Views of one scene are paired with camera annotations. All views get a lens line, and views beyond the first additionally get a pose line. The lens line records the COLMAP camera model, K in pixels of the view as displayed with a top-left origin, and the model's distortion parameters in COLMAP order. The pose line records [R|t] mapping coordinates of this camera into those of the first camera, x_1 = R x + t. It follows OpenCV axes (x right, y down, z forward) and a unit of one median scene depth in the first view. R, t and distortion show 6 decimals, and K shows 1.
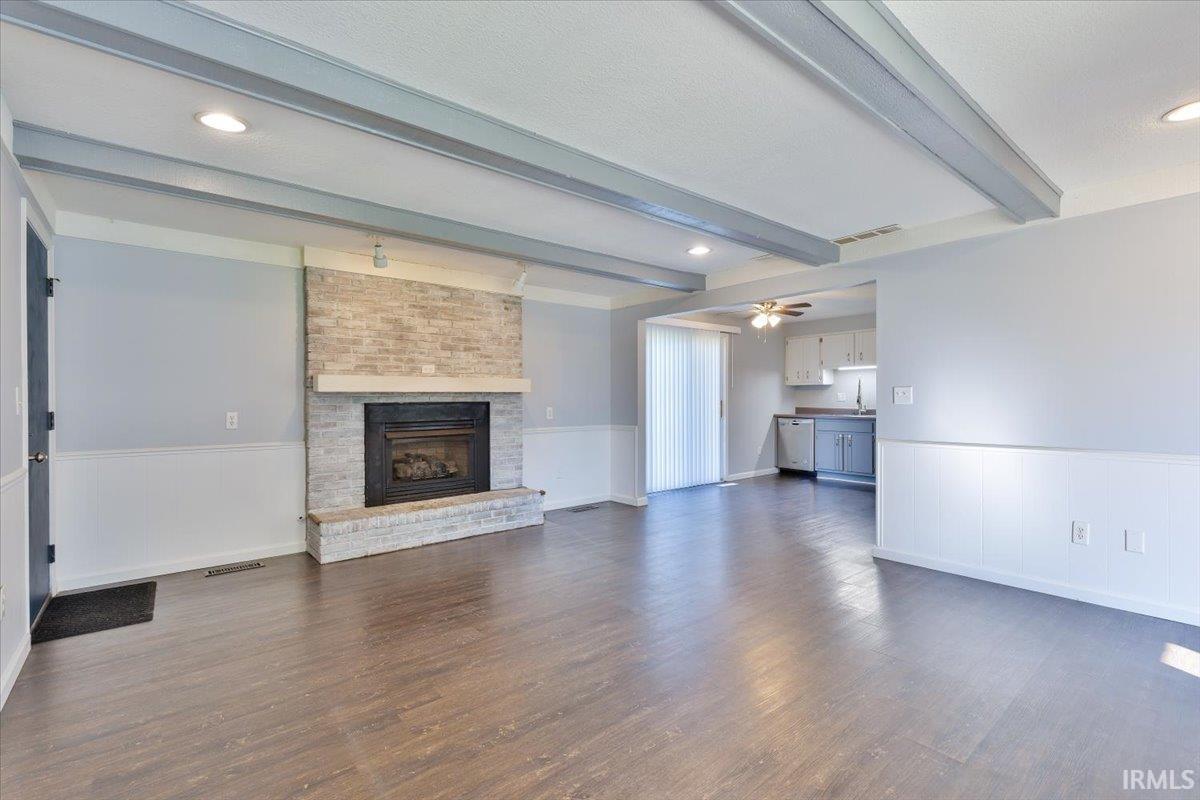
lens RADIAL K [[536.2, 0, 606.4], [0, 536.2, 401.8], [0, 0, 1]] dist [0.011355, -0.000166]
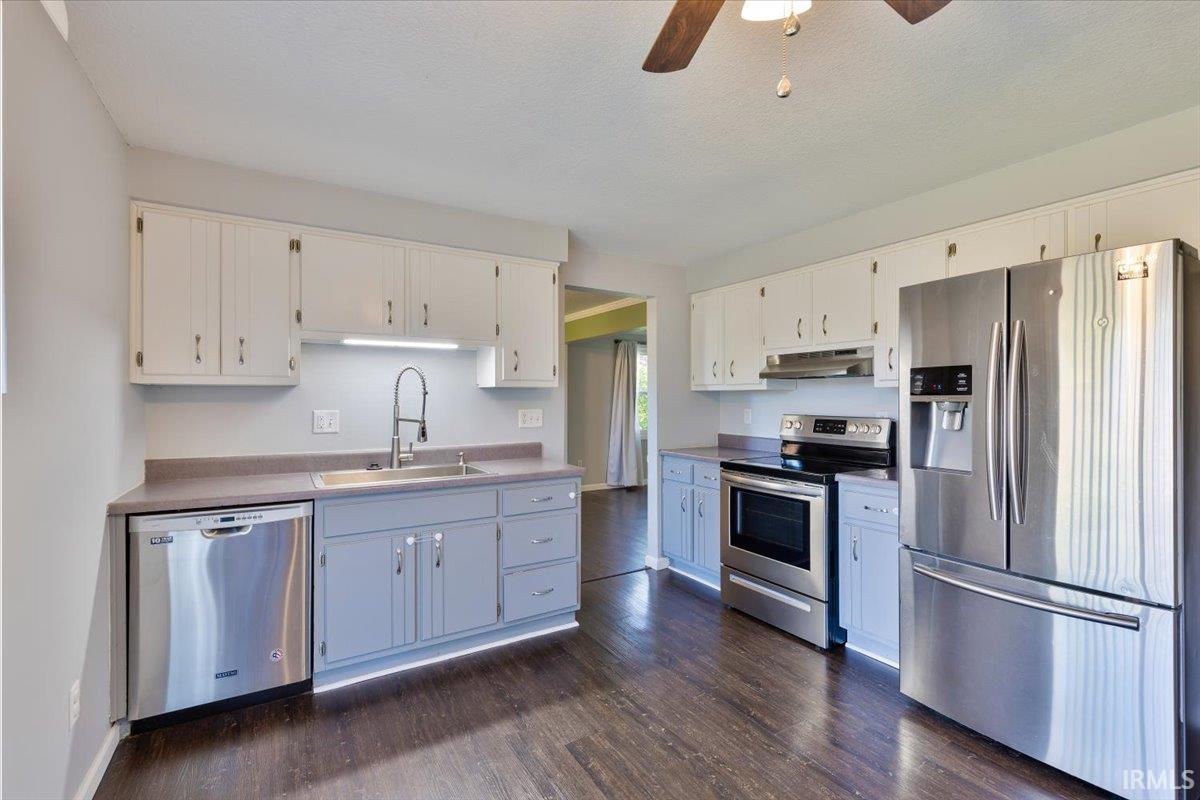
lens RADIAL K [[536.2, 0, 611.1], [0, 536.2, 398.8], [0, 0, 1]] dist [0.011355, -0.000166]
pose [[0.141934, 0.002942, 0.989872, 0.111650], [0.004834, 0.999982, -0.003665, -0.022040], [-0.989864, 0.005305, 0.141917, 0.768340]]
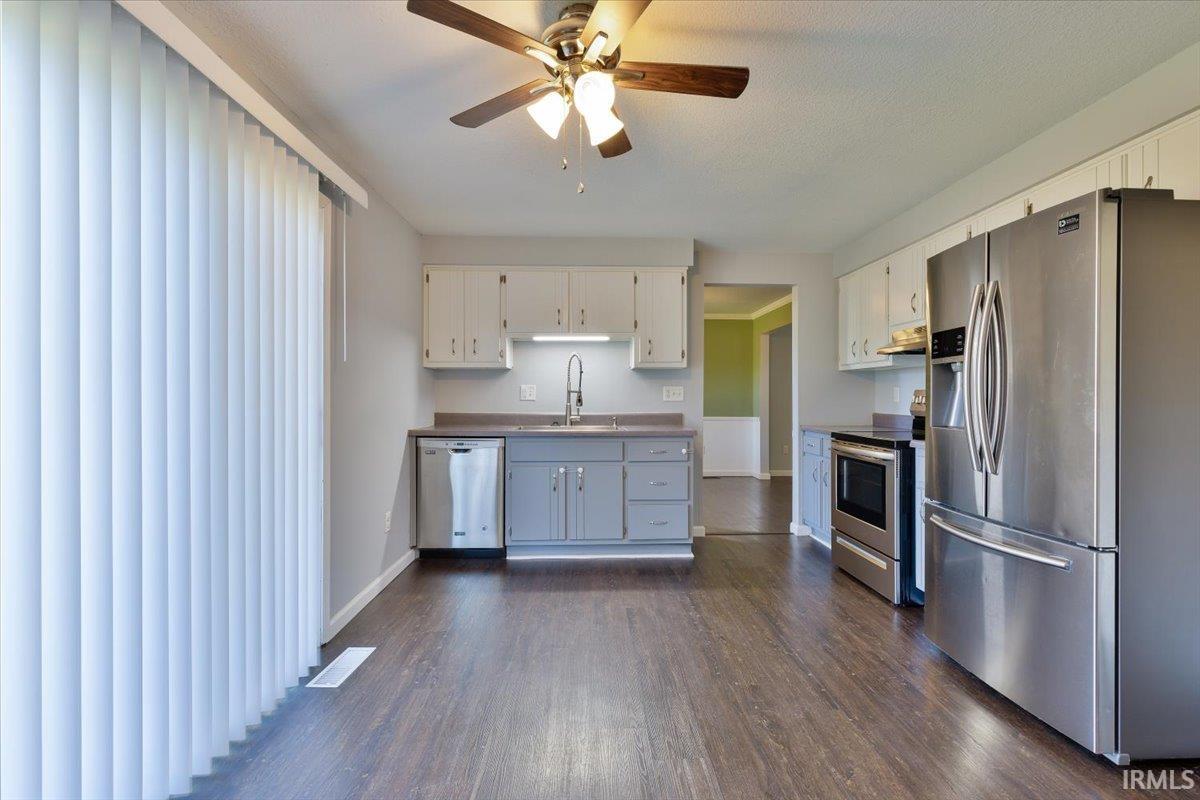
lens RADIAL K [[536.2, 0, 609.8], [0, 536.2, 397.7], [0, 0, 1]] dist [0.011355, -0.000166]
pose [[0.609636, 0.003457, 0.792674, 0.064146], [0.001052, 0.999986, -0.005171, -0.001380], [-0.792681, 0.003986, 0.609624, 0.614876]]
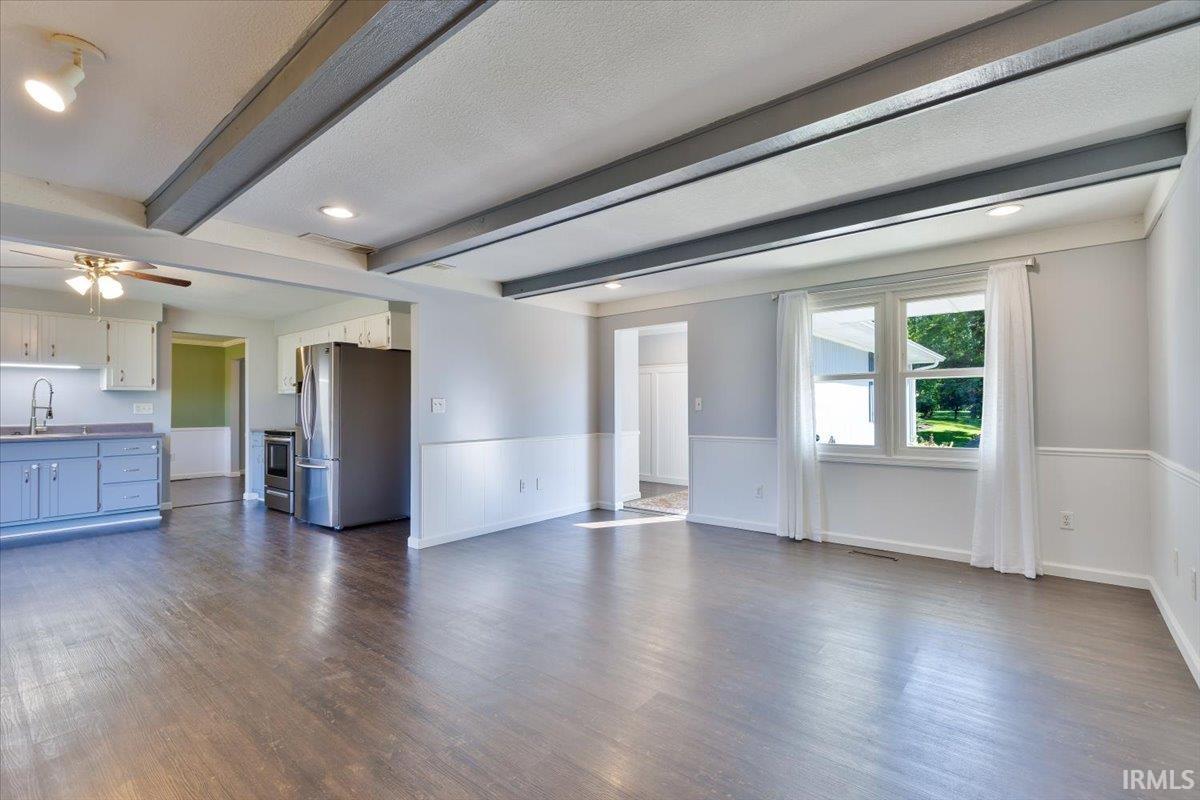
lens RADIAL K [[536.2, 0, 599.7], [0, 536.2, 401.4], [0, 0, 1]] dist [0.011355, -0.000166]
pose [[-0.180541, 0.017370, 0.983414, -0.325514], [0.011550, 0.999813, -0.015539, 0.000843], [-0.983500, 0.008553, -0.180708, 0.403366]]
